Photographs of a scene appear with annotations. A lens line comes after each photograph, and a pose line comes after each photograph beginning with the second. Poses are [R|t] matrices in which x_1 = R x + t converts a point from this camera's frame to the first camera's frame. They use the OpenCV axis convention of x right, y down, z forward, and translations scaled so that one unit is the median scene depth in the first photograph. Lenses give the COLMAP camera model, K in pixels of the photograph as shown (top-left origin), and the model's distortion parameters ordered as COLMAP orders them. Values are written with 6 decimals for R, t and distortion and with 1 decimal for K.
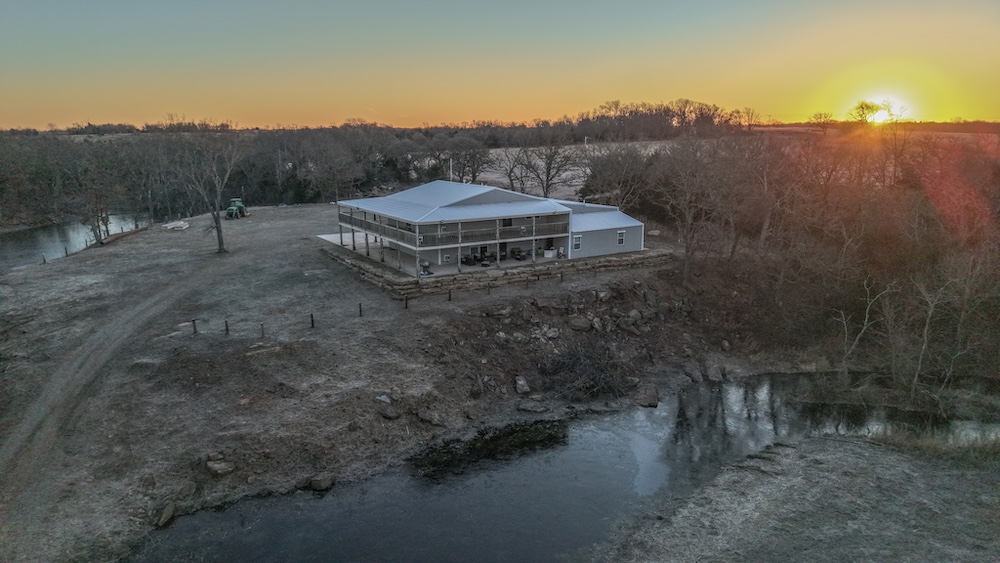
lens RADIAL K [[676.9, 0, 500.0], [0, 676.9, 281.5], [0, 0, 1]] dist [-0.004509, -0.005369]
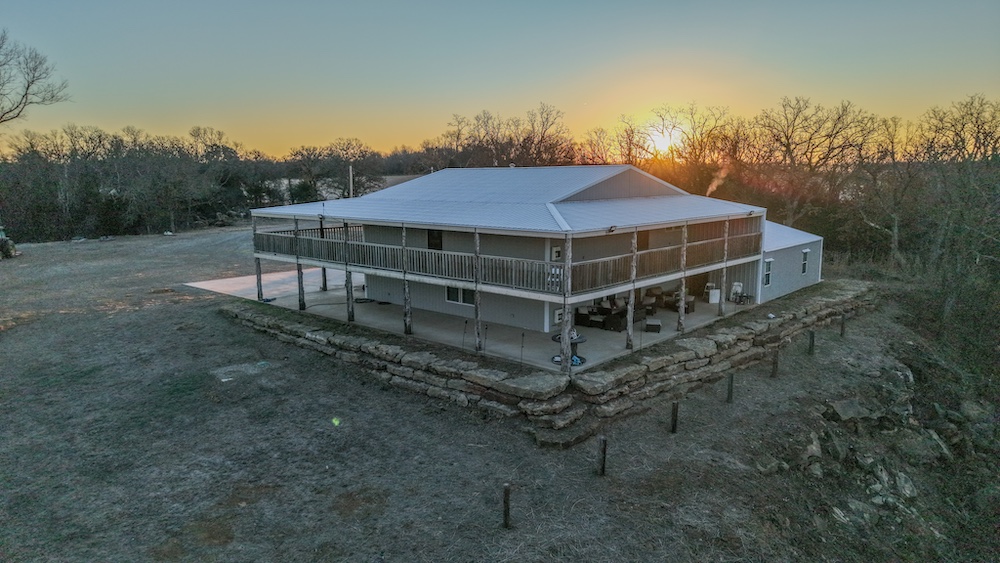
lens RADIAL K [[676.9, 0, 500.0], [0, 676.9, 281.5], [0, 0, 1]] dist [-0.004509, -0.005369]
pose [[0.958893, -0.044487, 0.280258, -0.218354], [0.060668, 0.996939, -0.049320, -0.034691], [-0.277206, 0.064295, 0.958657, 0.521106]]
